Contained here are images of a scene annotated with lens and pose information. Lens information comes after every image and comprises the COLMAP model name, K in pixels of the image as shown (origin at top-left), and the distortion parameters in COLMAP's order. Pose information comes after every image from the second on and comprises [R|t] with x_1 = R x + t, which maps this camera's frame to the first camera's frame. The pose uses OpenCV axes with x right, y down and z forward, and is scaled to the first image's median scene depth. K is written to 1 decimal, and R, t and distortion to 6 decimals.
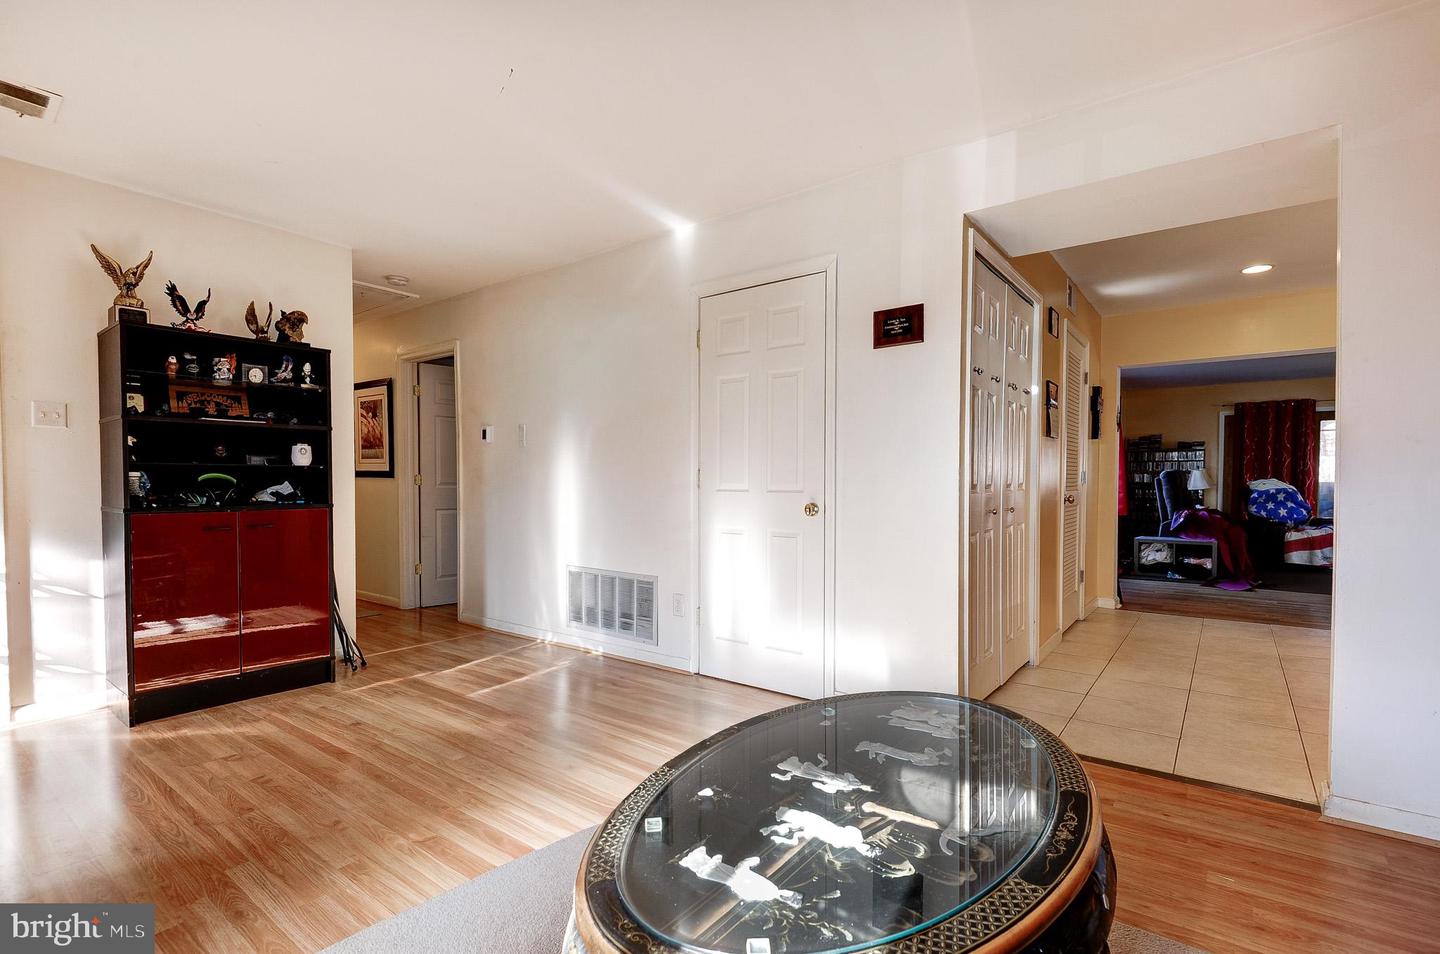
lens RADIAL K [[673.3, 0, 720.9], [0, 673.3, 498.2], [0, 0, 1]] dist [0.000528, 0.000042]
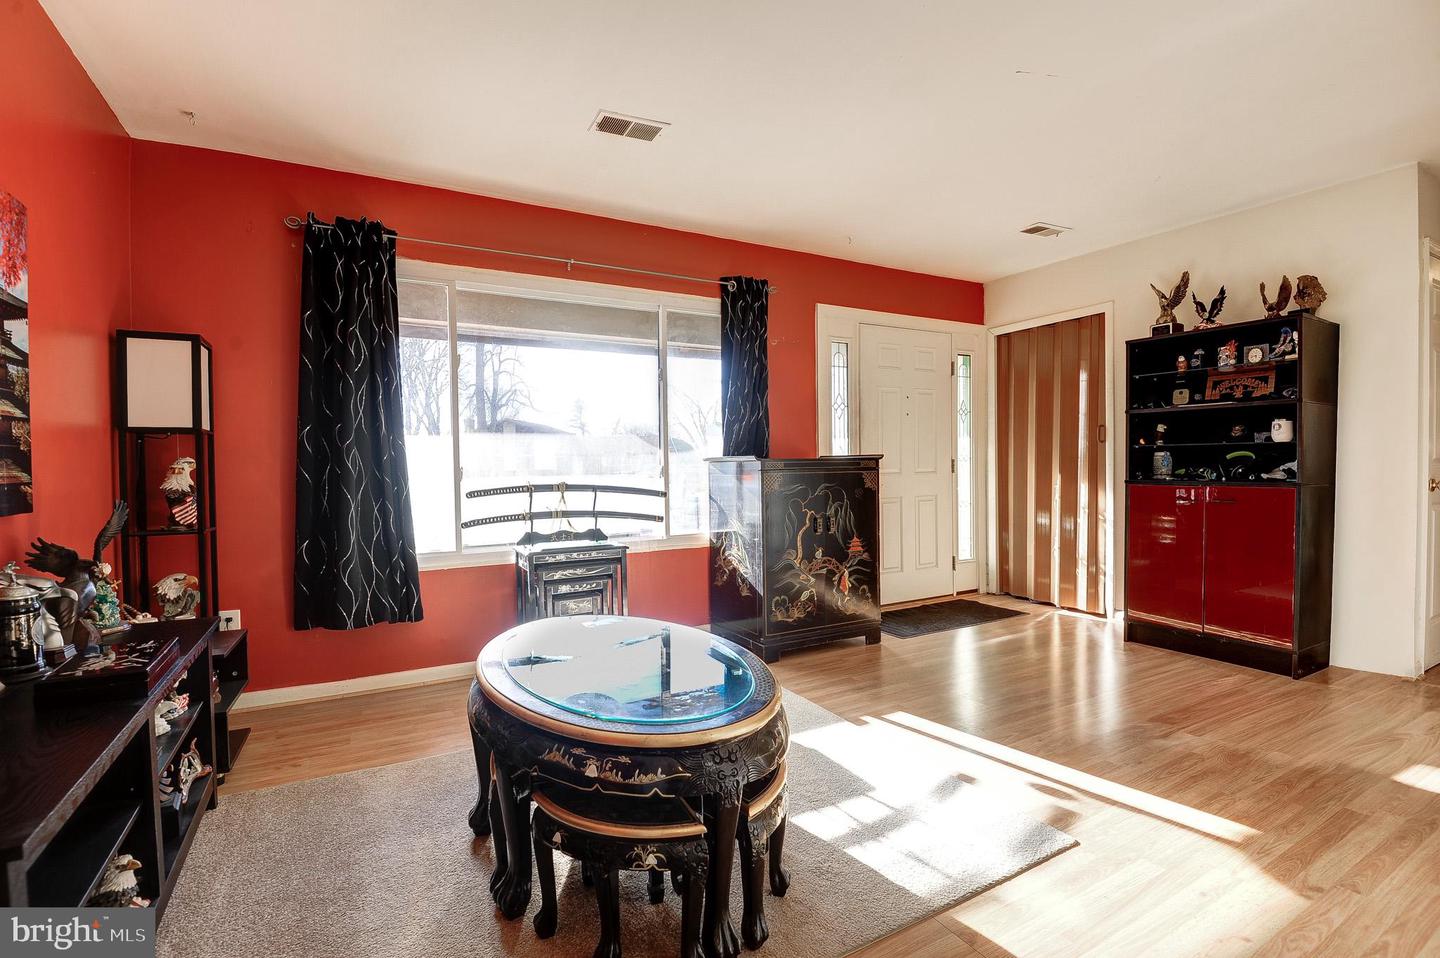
lens RADIAL K [[658.1, 0, 720.0], [0, 658.1, 479.0], [0, 0, 1]] dist [-0.000477, -0.000089]
pose [[-0.394333, 0.024688, -0.918636, 0.562306], [-0.016321, 0.999293, 0.033861, -0.014570], [0.918822, 0.028345, -0.393652, 0.654320]]
